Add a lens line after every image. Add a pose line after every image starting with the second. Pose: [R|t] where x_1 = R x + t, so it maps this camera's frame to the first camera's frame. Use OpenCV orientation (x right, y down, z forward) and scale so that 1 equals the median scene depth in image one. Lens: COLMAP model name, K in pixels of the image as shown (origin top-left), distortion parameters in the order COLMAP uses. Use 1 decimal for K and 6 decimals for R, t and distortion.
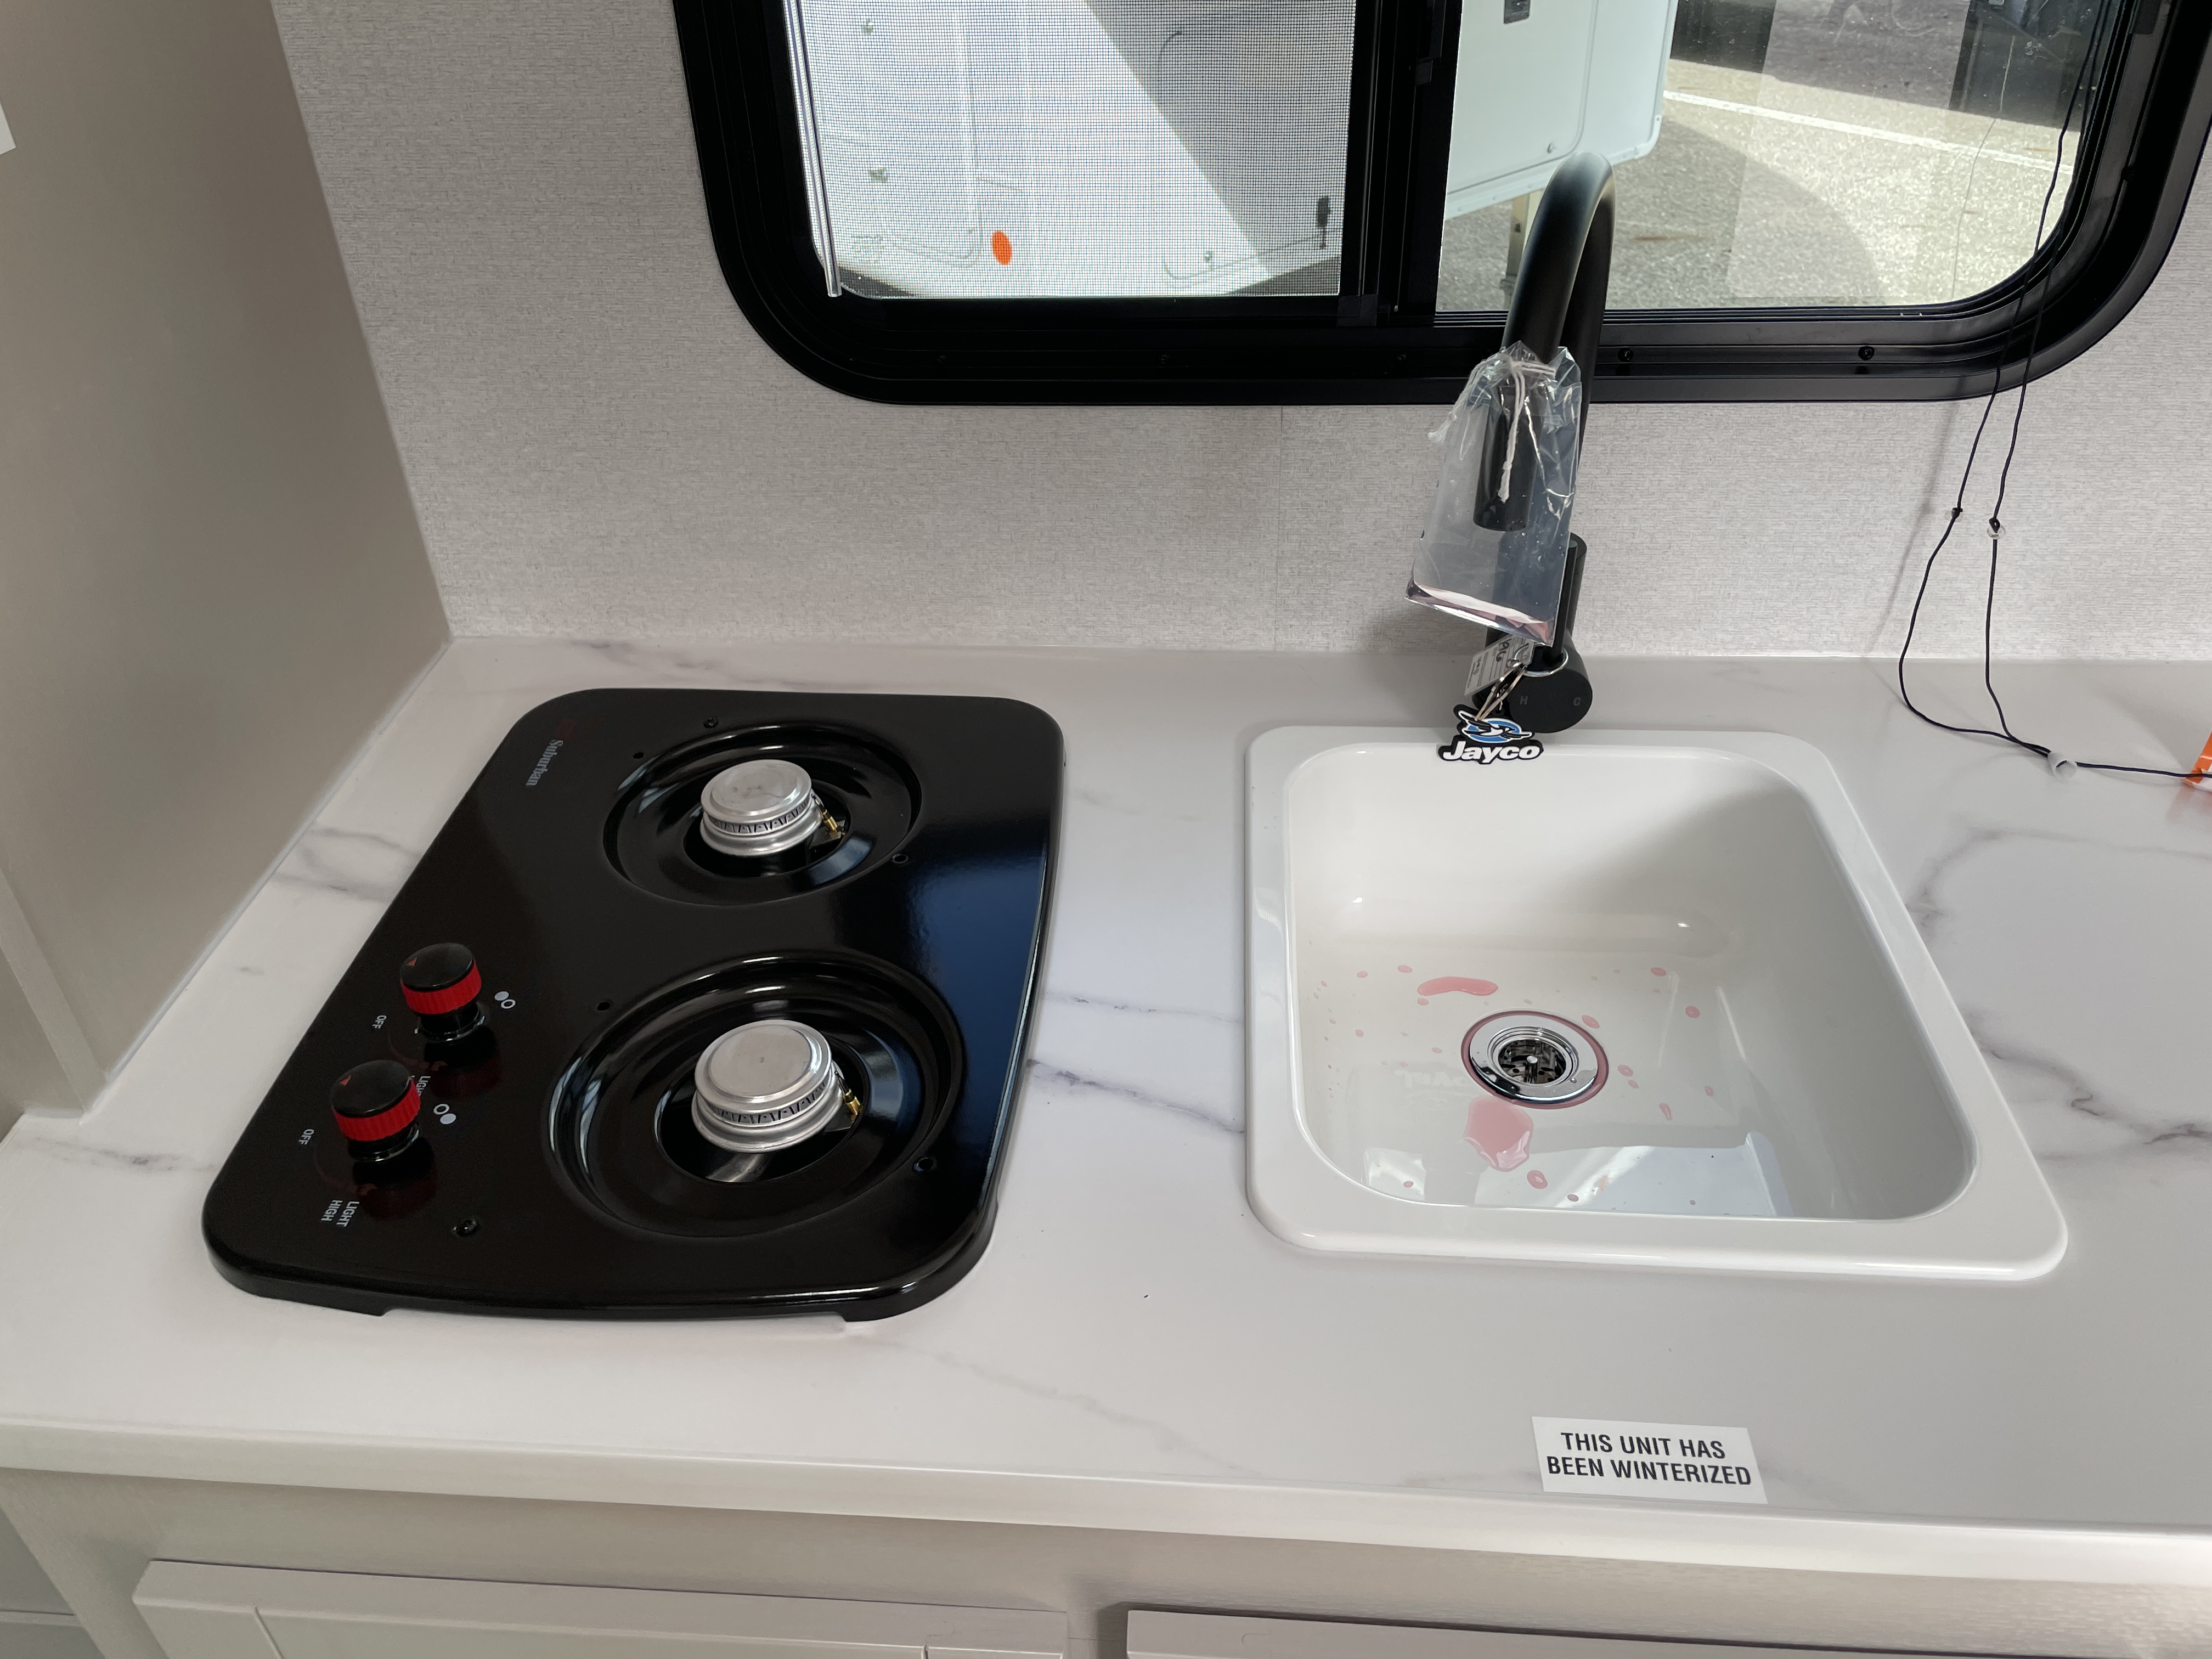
lens RADIAL K [[1665.7, 0, 1078.0], [0, 1665.7, 811.1], [0, 0, 1]] dist [0.084678, -0.121934]
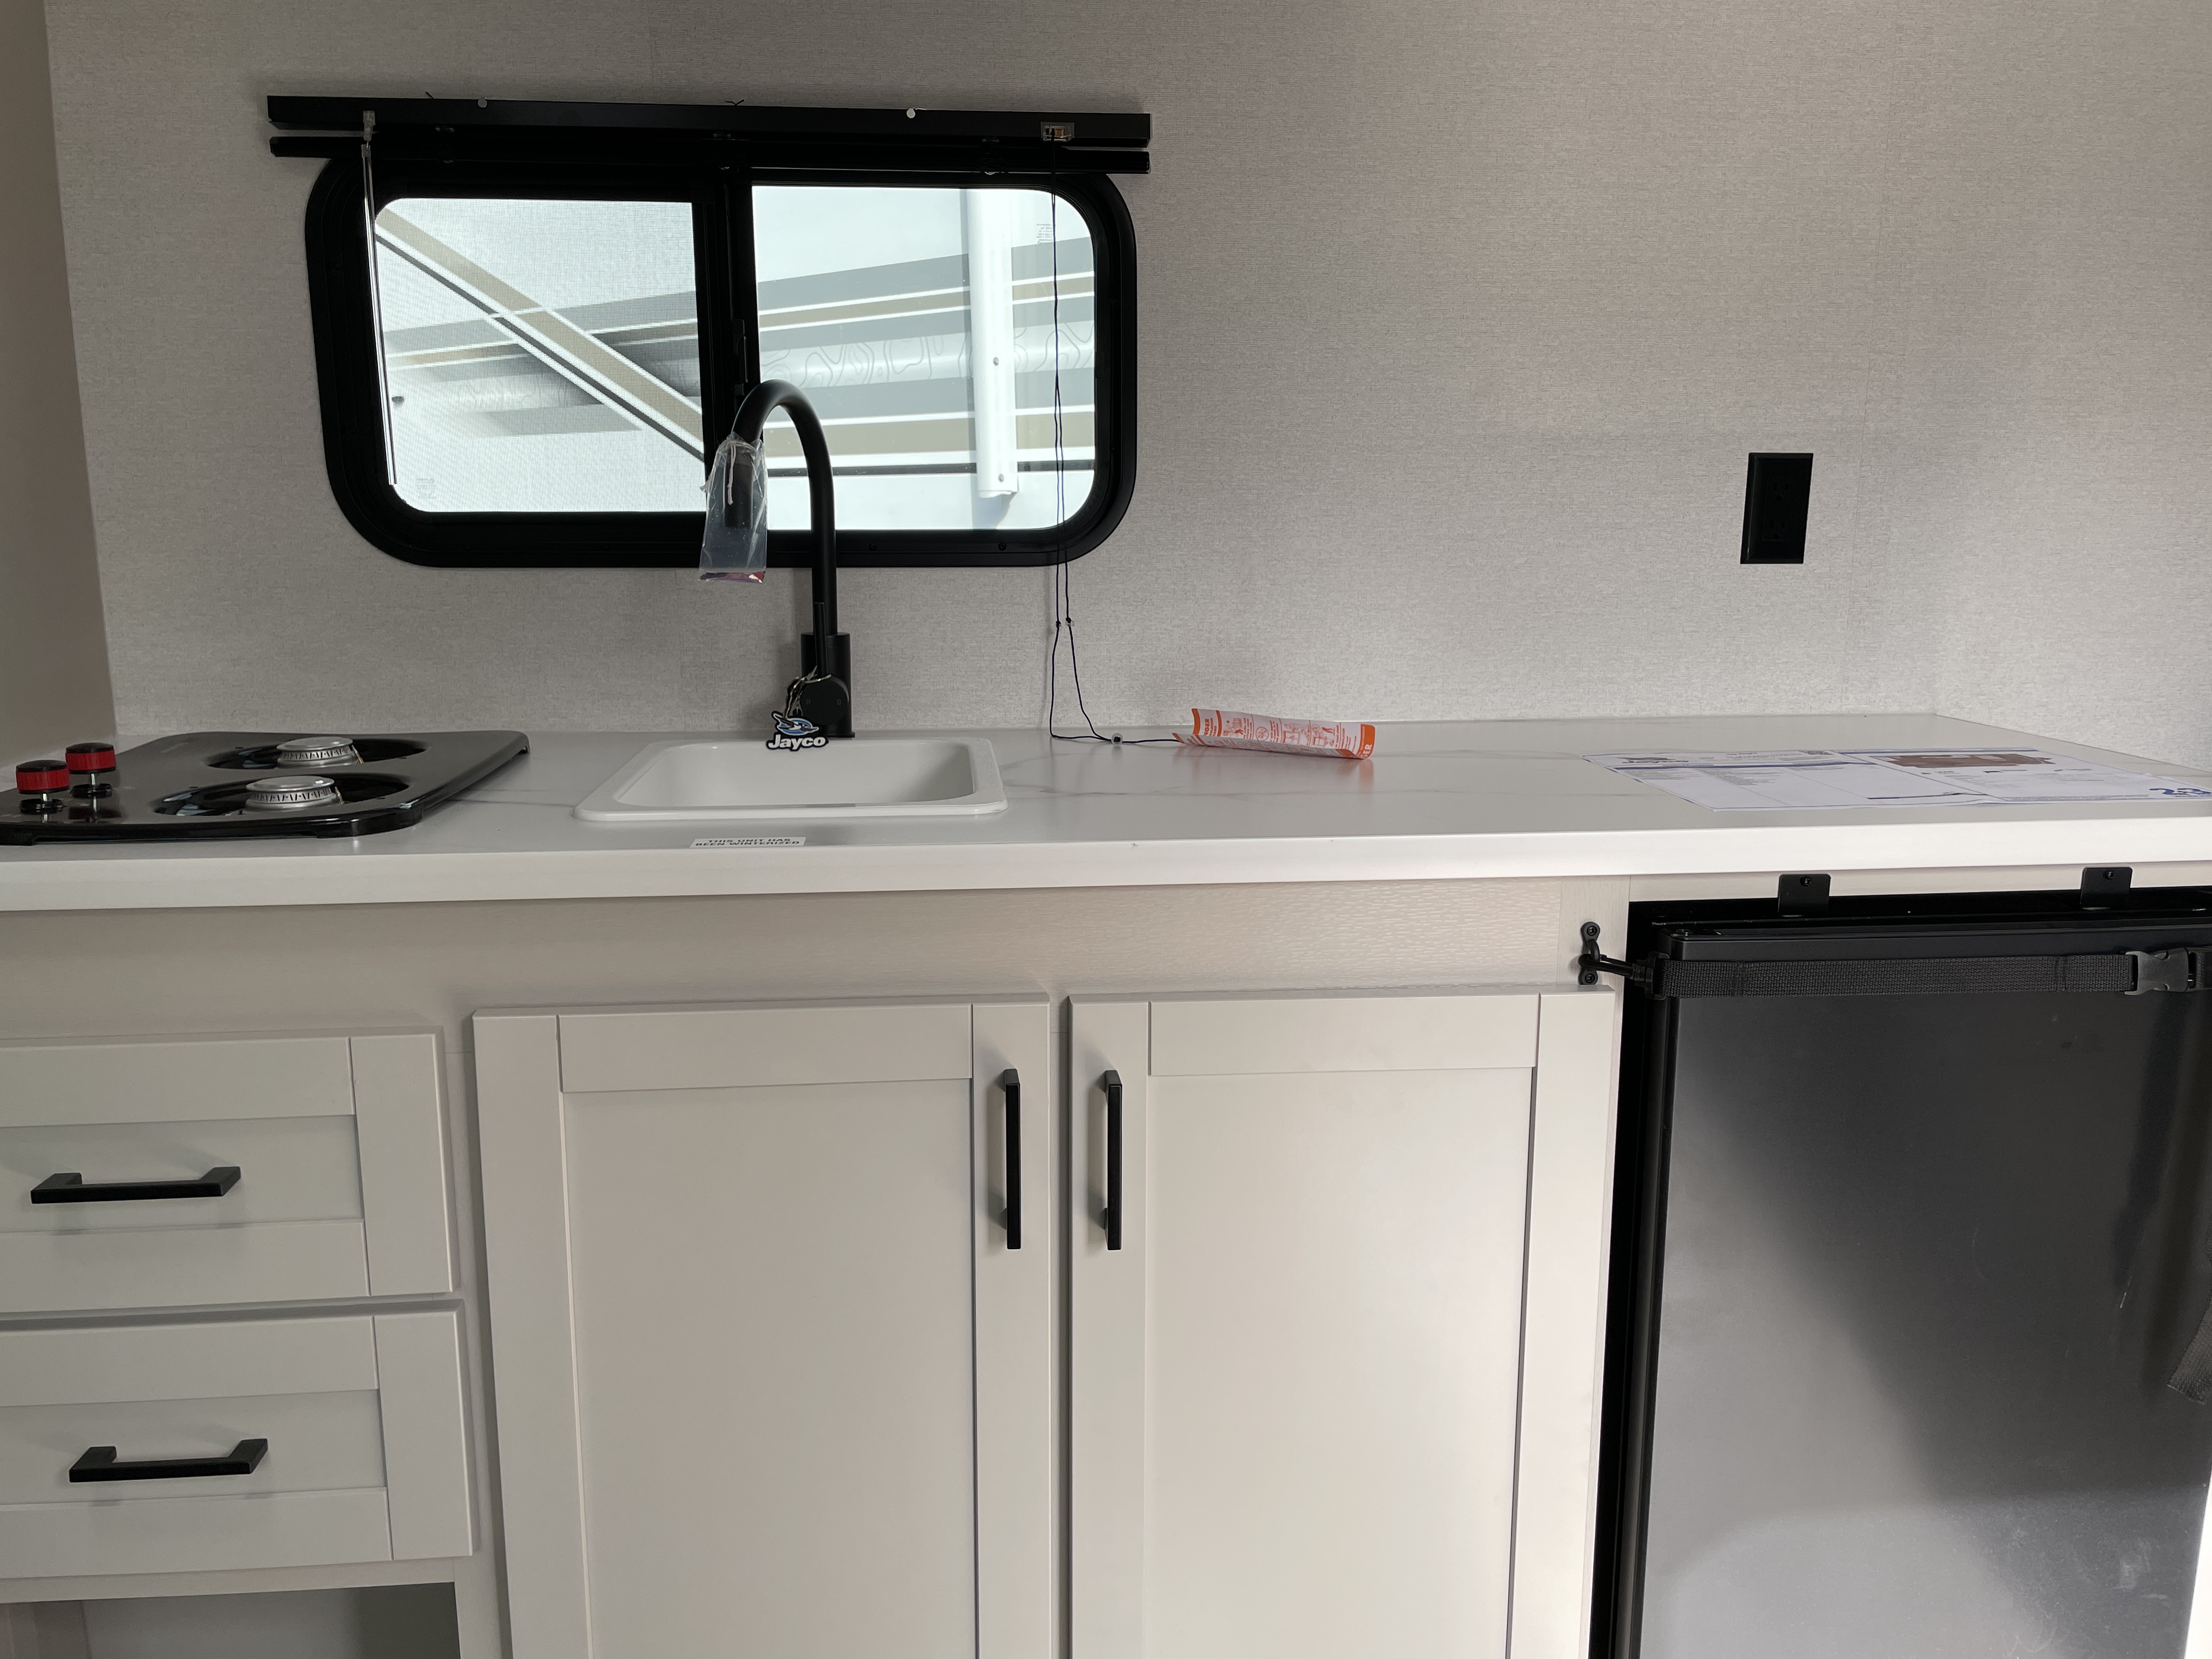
lens RADIAL K [[1665.7, 0, 1078.0], [0, 1665.7, 811.1], [0, 0, 1]] dist [0.084678, -0.121934]
pose [[0.985087, -0.002905, 0.172034, 0.231105], [0.074602, 0.908197, -0.411842, 0.715074], [-0.155045, 0.418534, 0.894869, -0.489269]]
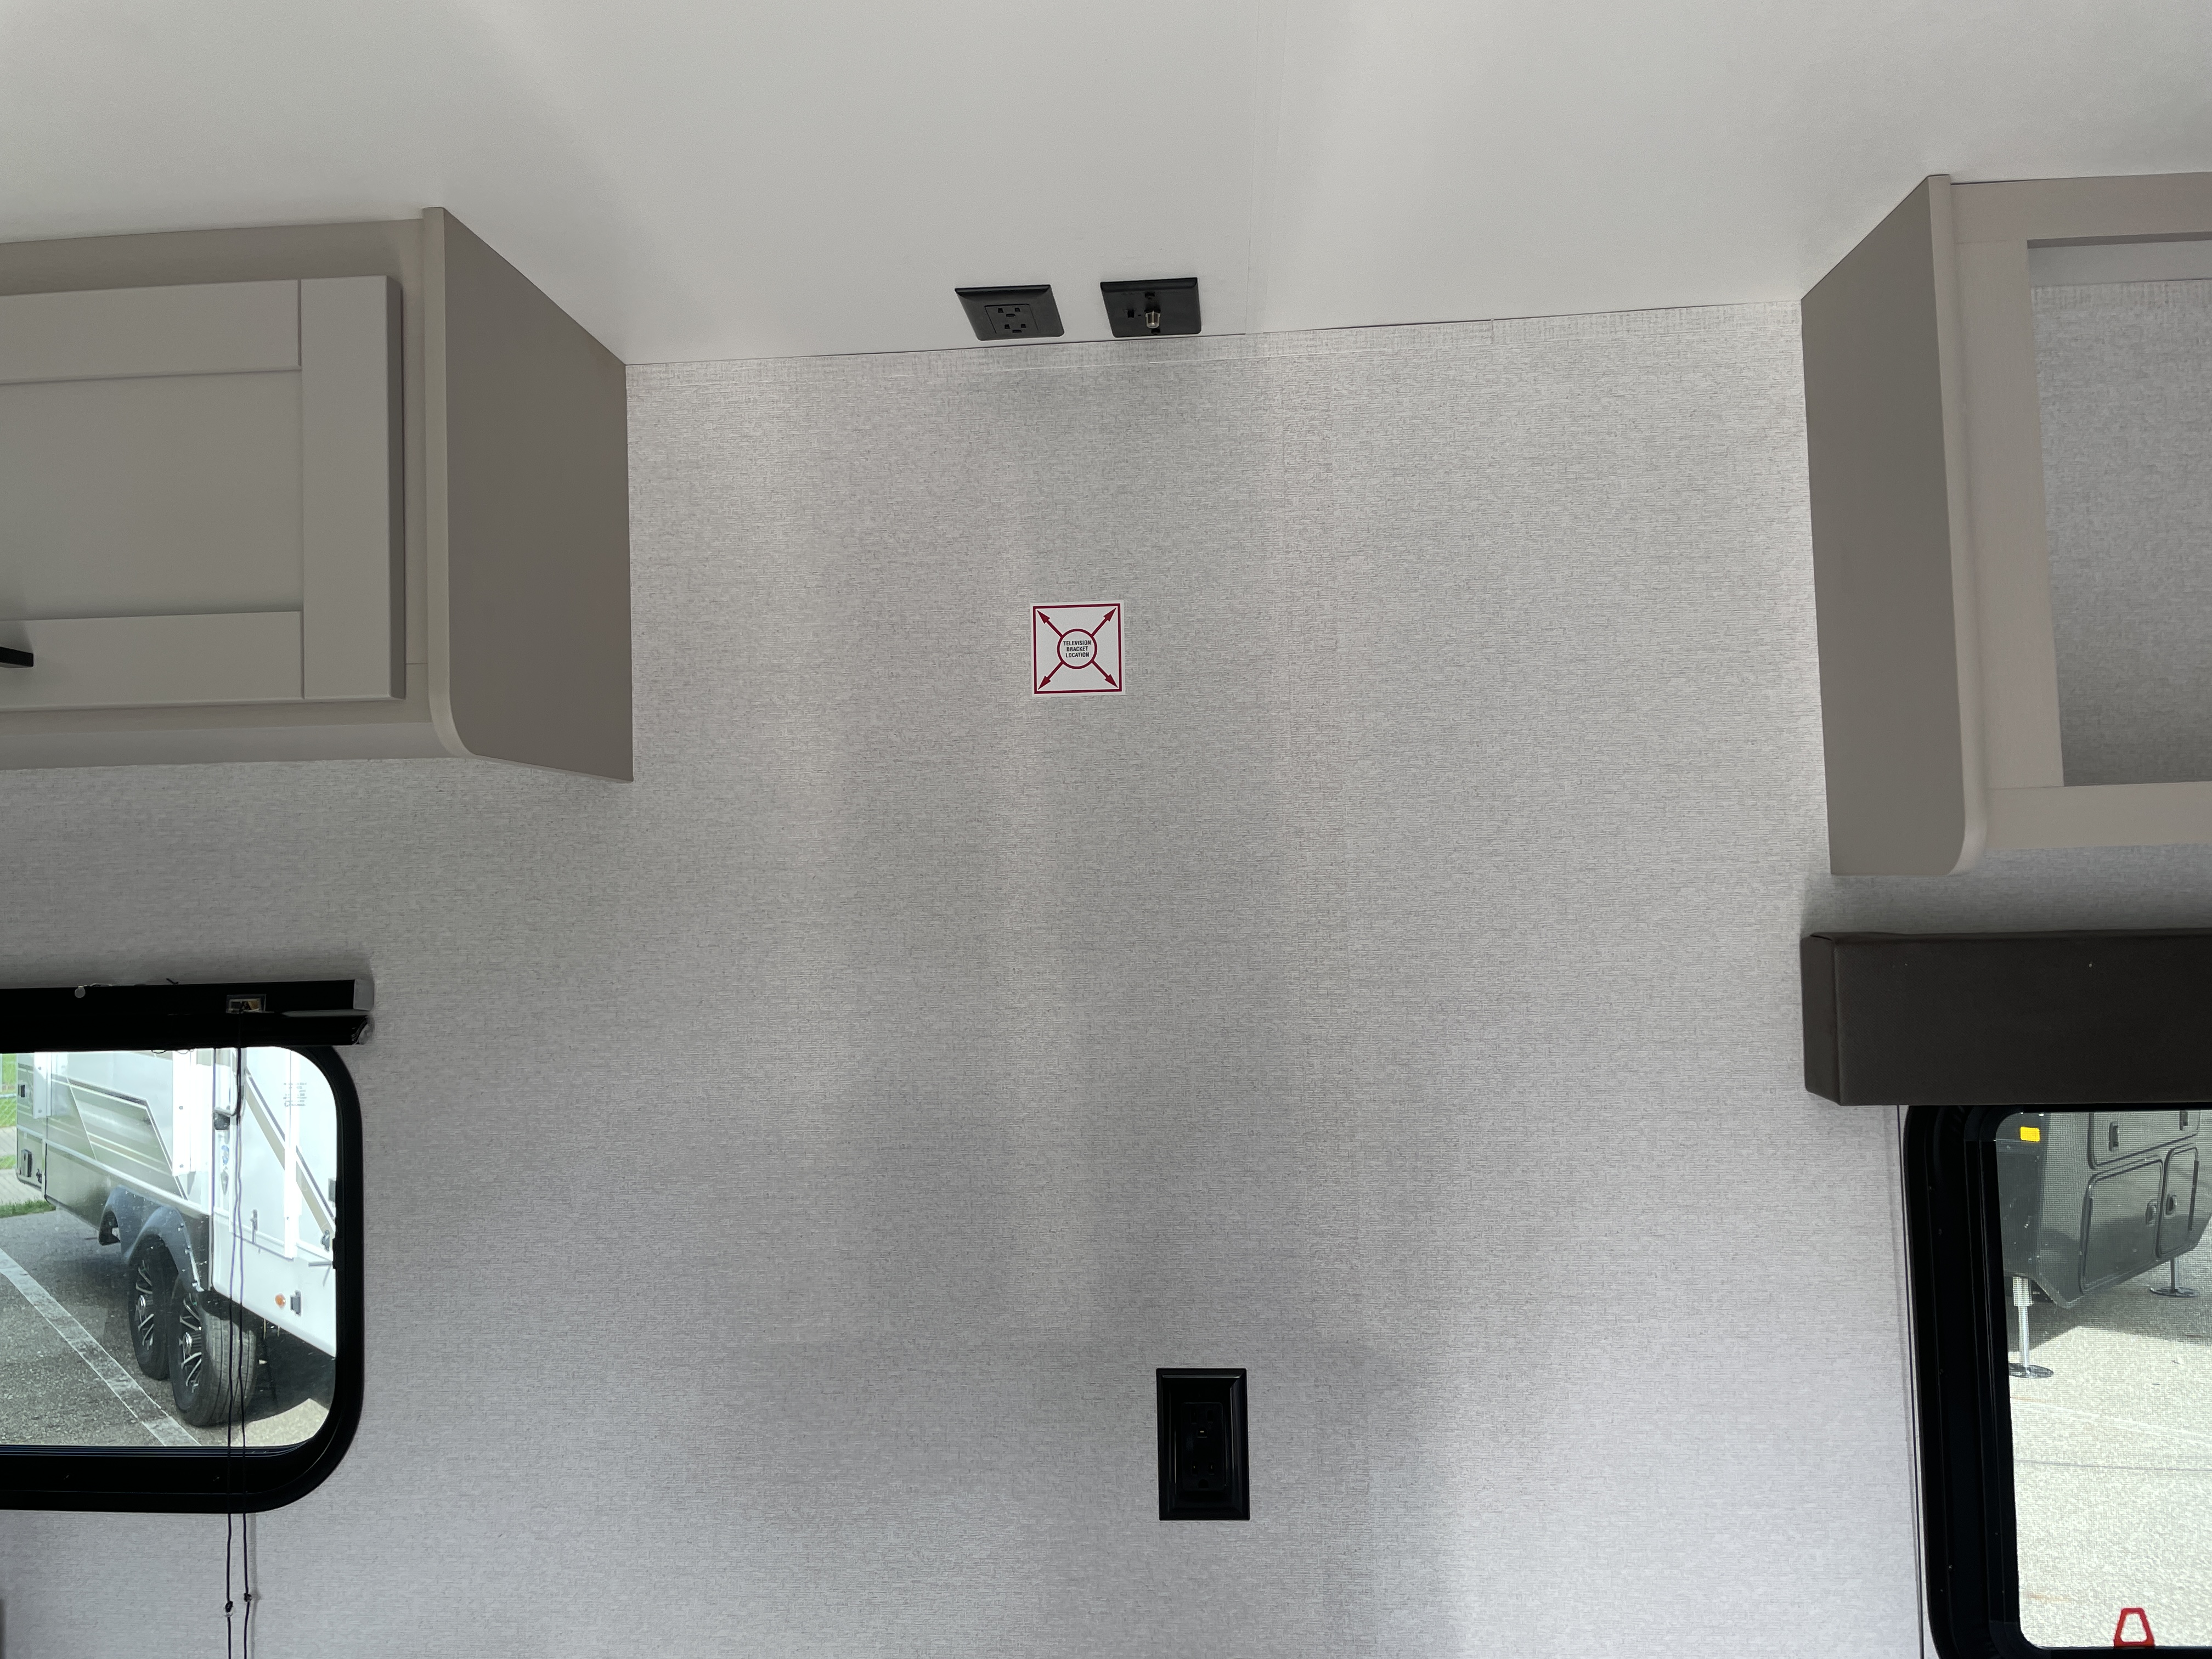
lens RADIAL K [[1665.7, 0, 1078.0], [0, 1665.7, 811.1], [0, 0, 1]] dist [0.084678, -0.121934]
pose [[0.999989, 0.004539, -0.001167, 1.173760], [-0.004291, 0.786491, -0.617586, 0.166115], [-0.001885, 0.617584, 0.786502, -0.483488]]
